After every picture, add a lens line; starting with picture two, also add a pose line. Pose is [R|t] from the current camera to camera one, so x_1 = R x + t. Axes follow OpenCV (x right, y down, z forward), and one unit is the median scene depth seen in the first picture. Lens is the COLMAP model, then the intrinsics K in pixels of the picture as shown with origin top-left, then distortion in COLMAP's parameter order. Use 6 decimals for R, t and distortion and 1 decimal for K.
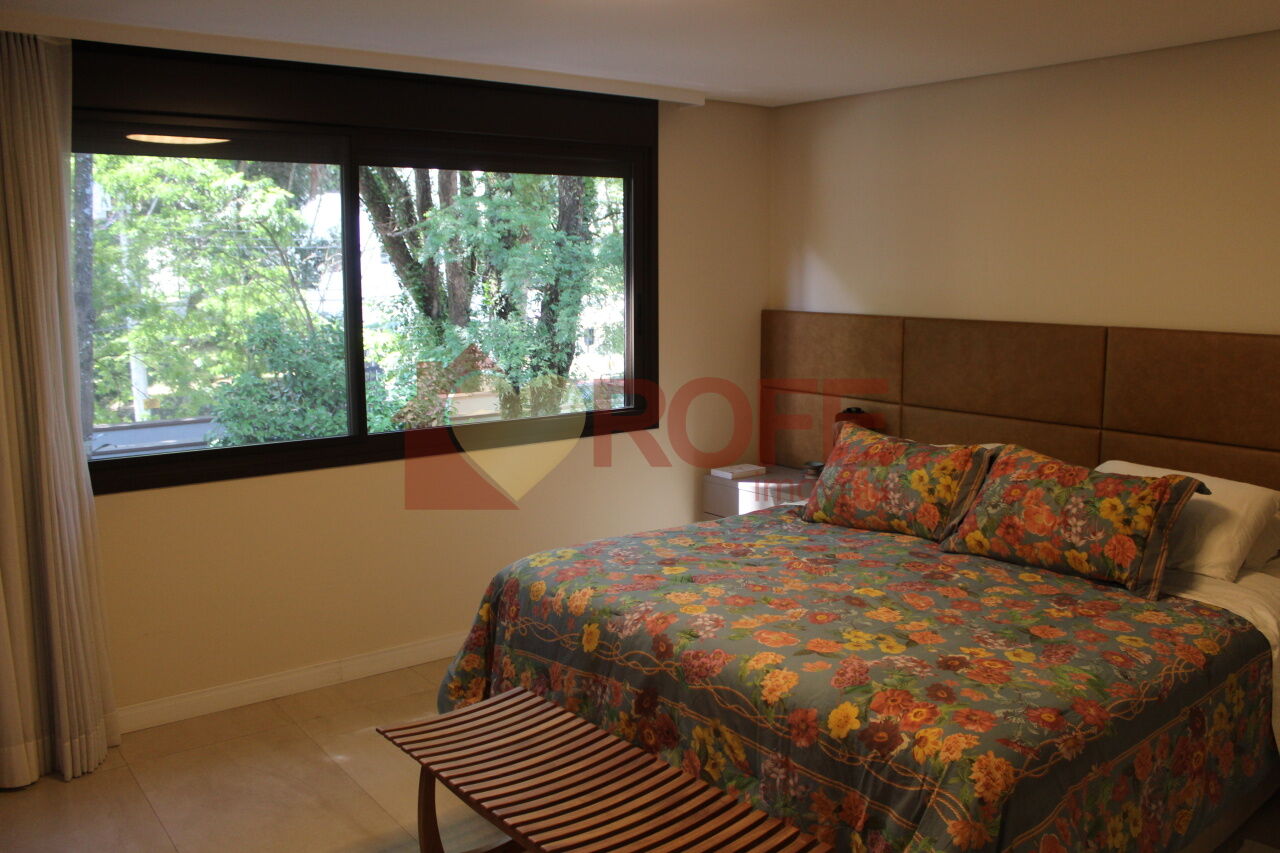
lens RADIAL K [[1085.9, 0, 640.0], [0, 1085.9, 426.5], [0, 0, 1]] dist [-0.060640, 0.012008]
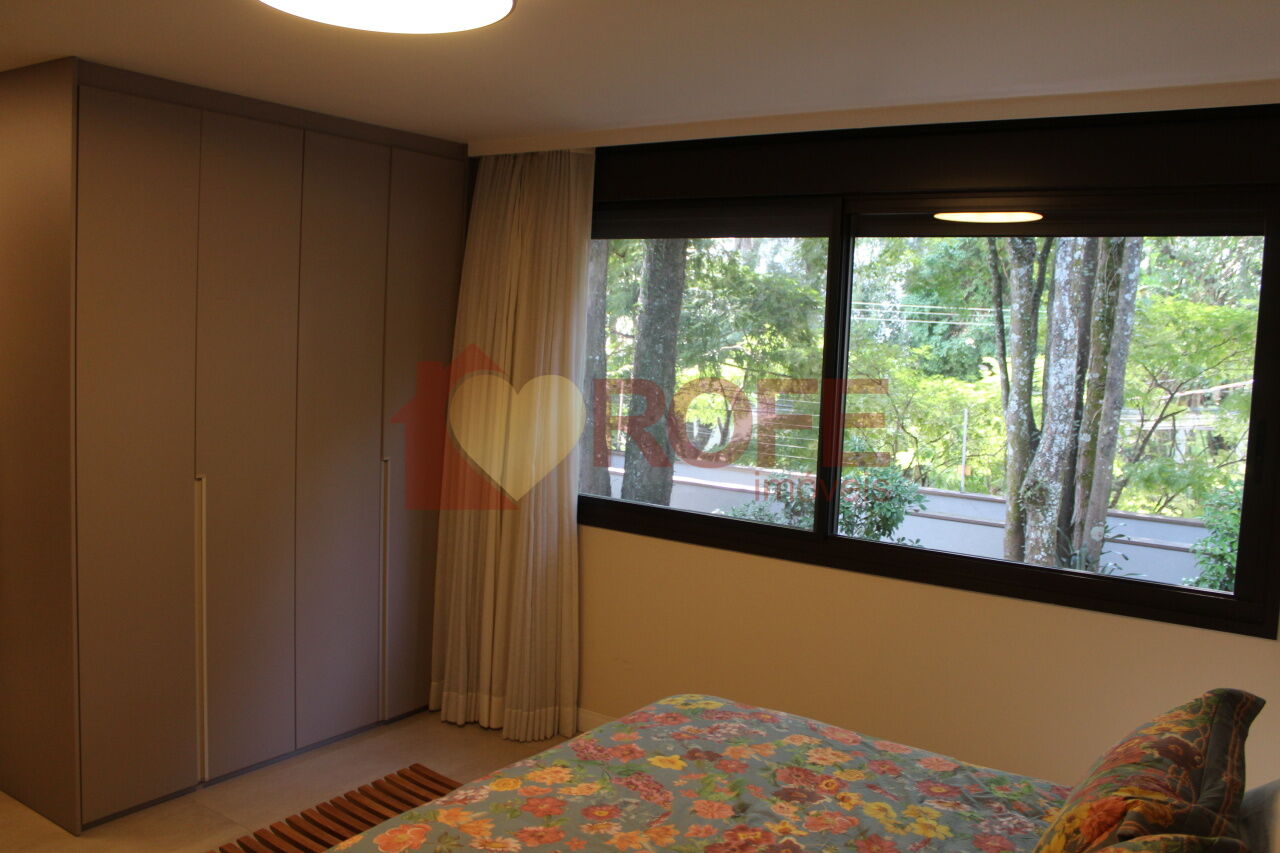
lens RADIAL K [[1085.9, 0, 640.0], [0, 1085.9, 426.5], [0, 0, 1]] dist [-0.060640, 0.012008]
pose [[0.296853, 0.099848, -0.949689, 0.671162], [-0.180577, 0.982445, 0.046848, -0.116148], [0.937694, 0.157585, 0.309672, 0.697164]]
